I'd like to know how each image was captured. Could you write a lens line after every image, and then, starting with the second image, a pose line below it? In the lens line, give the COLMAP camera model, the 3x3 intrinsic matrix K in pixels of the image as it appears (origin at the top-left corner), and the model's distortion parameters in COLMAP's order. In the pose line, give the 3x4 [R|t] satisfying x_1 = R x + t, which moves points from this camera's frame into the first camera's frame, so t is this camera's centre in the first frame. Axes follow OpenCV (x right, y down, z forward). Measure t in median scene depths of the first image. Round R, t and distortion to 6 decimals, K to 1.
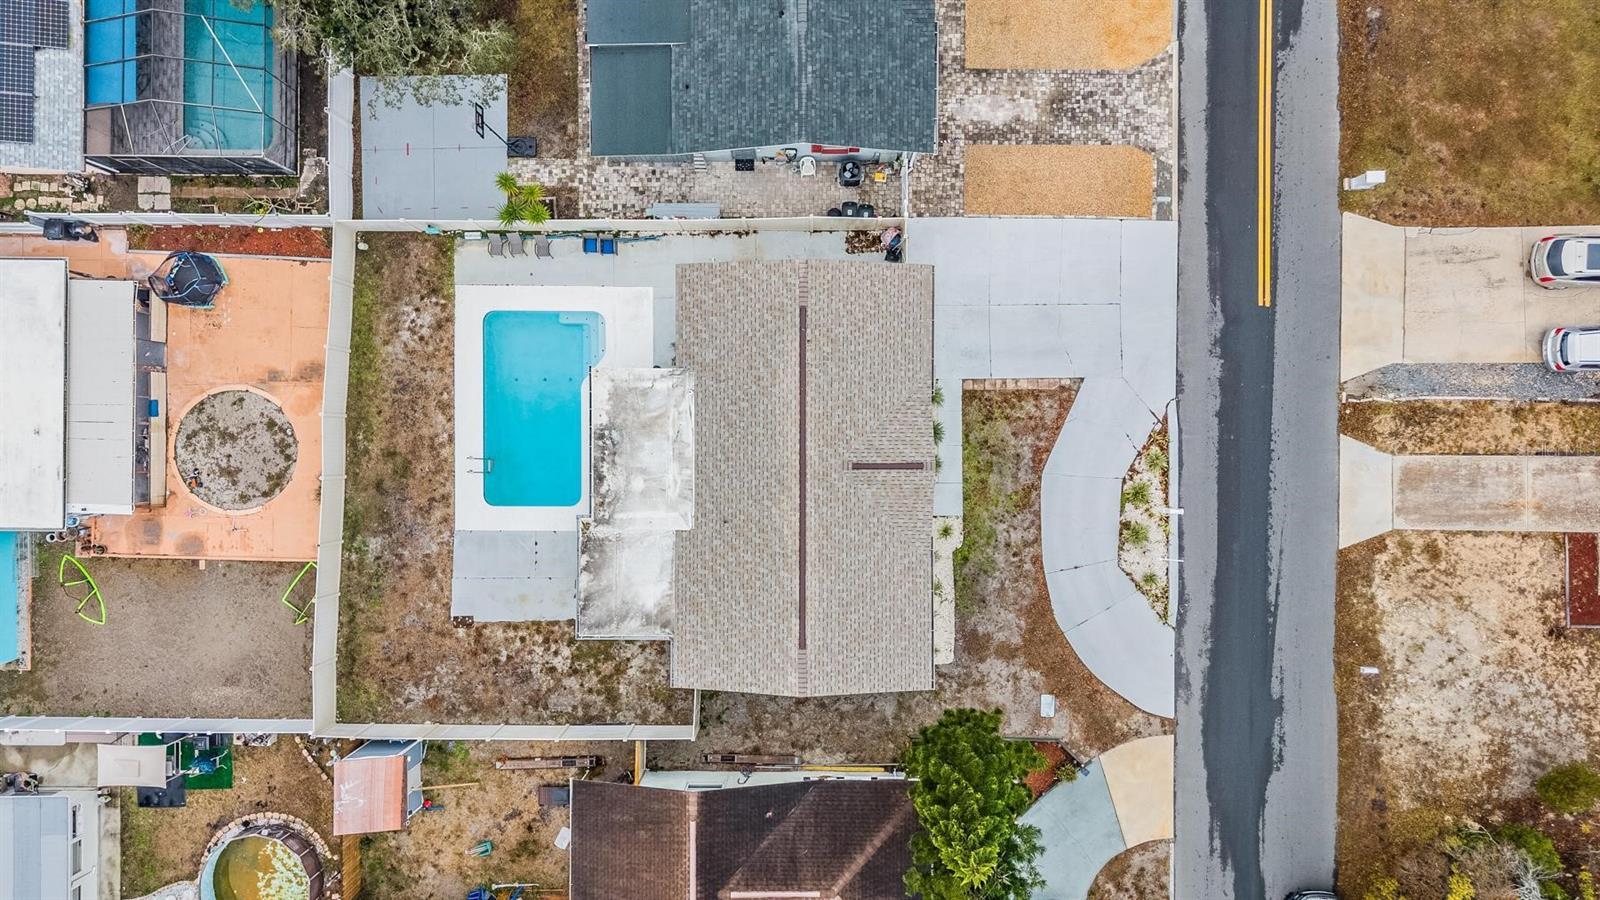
lens RADIAL K [[1067.3, 0, 797.5], [0, 1067.3, 452.4], [0, 0, 1]] dist [0.035210, -0.041259]
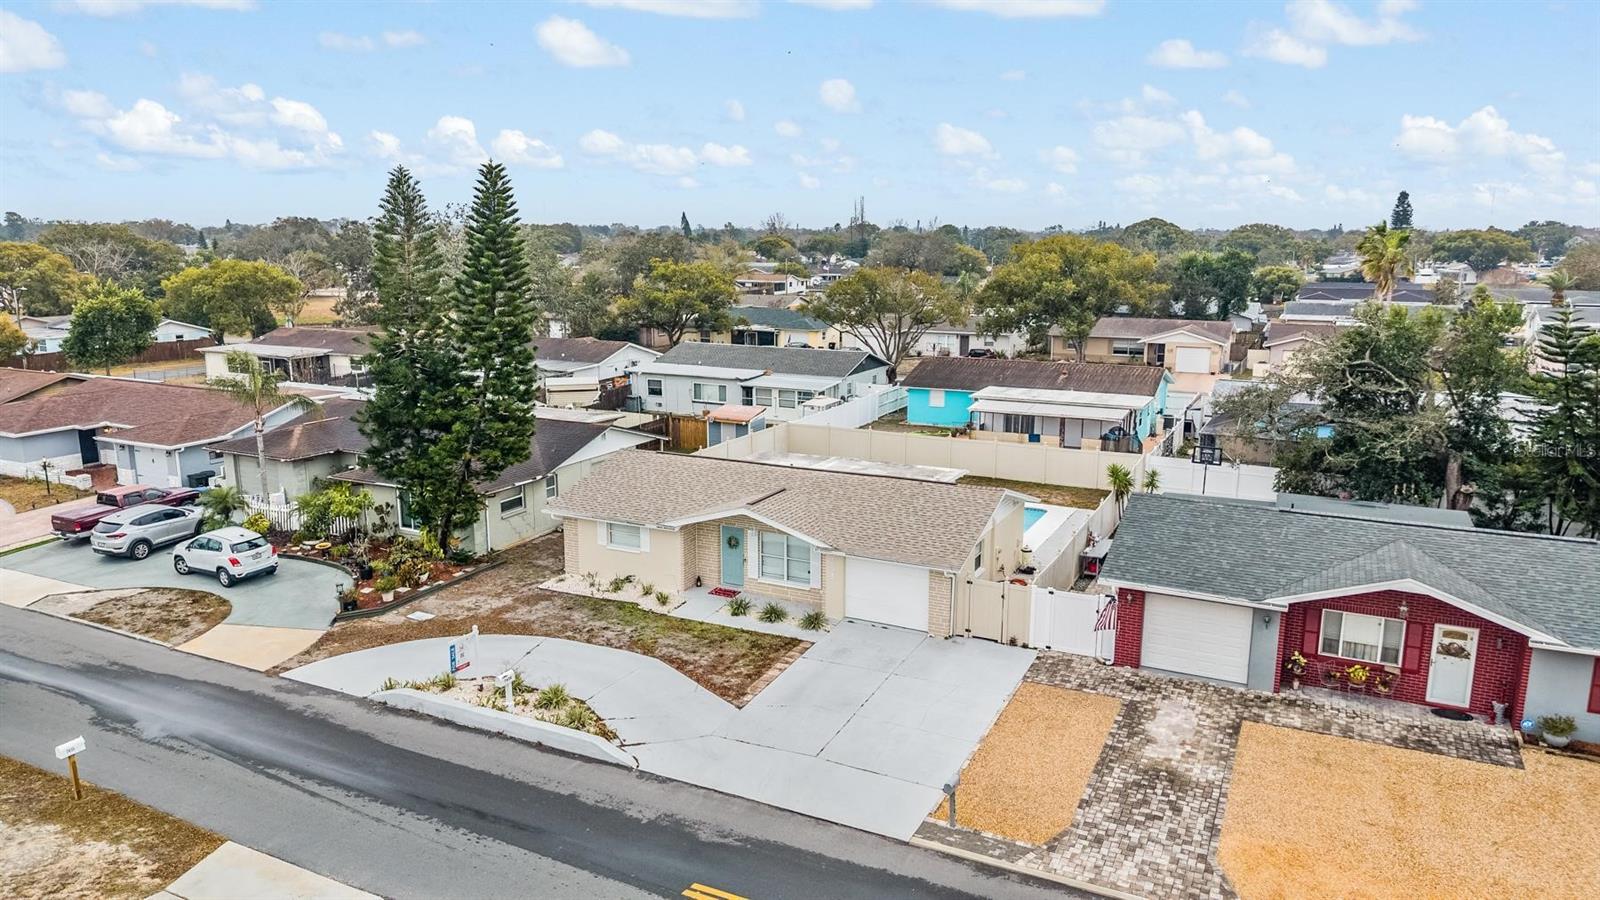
lens RADIAL K [[1067.3, 0, 797.5], [0, 1067.3, 452.4], [0, 0, 1]] dist [0.035210, -0.041259]
pose [[-0.445493, 0.188474, -0.875222, 0.814049], [-0.895282, -0.096514, 0.434920, -0.381268], [-0.002500, 0.977324, 0.211734, 0.696851]]
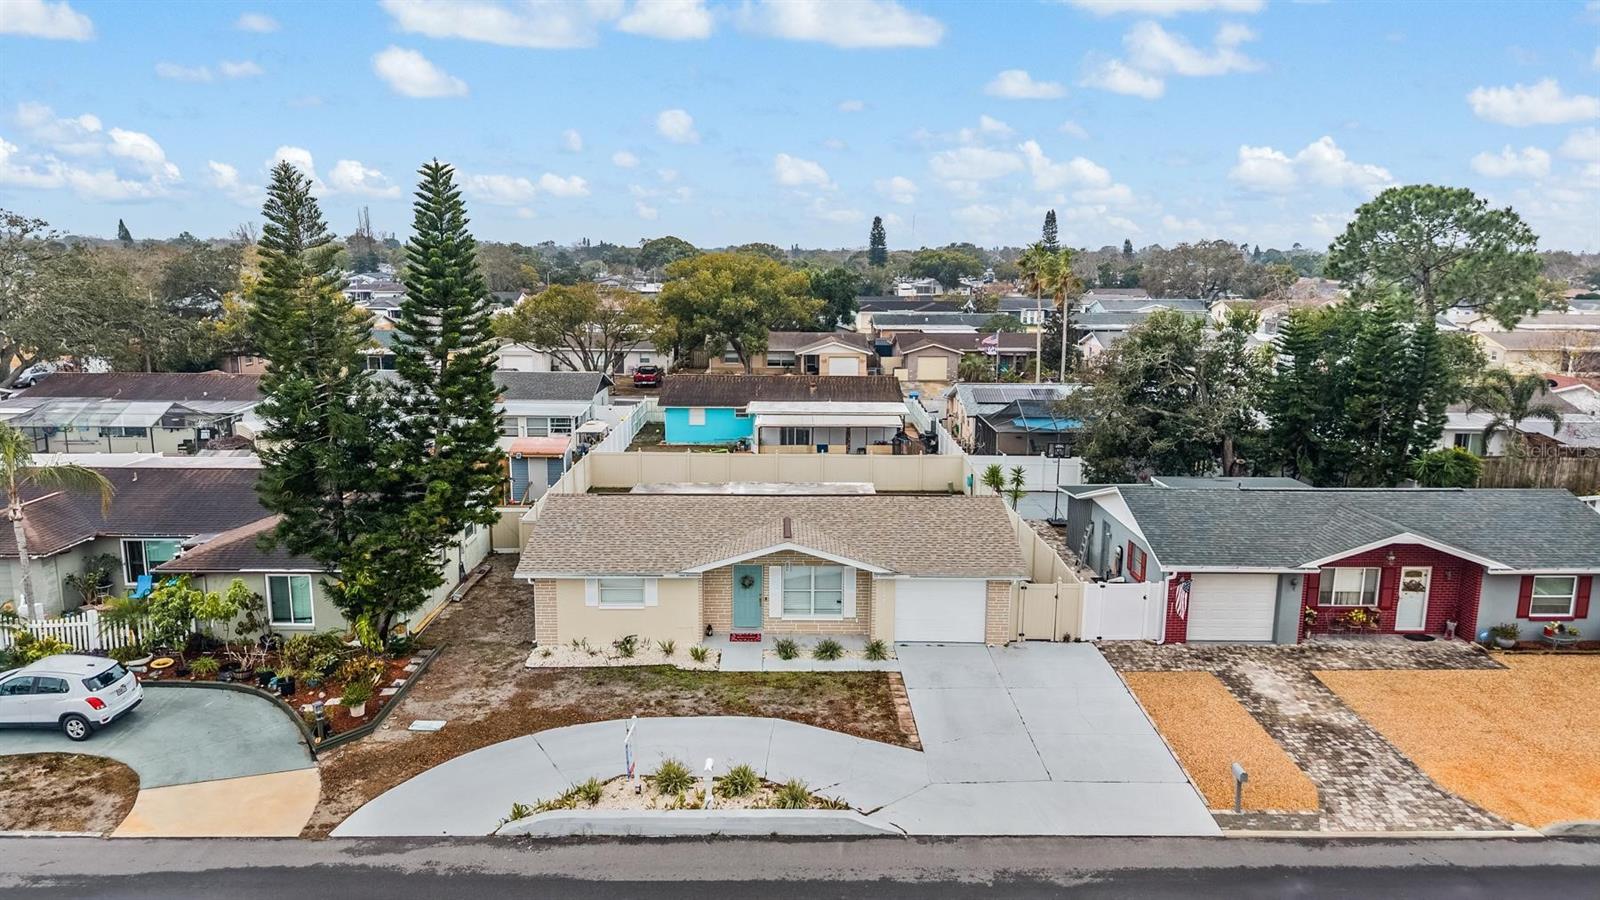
lens RADIAL K [[1067.3, 0, 797.5], [0, 1067.3, 452.4], [0, 0, 1]] dist [0.035210, -0.041259]
pose [[0.013575, 0.193728, -0.980961, 0.861773], [-0.999808, -0.011218, -0.016051, 0.018038], [-0.014114, 0.980991, 0.193539, 0.700738]]
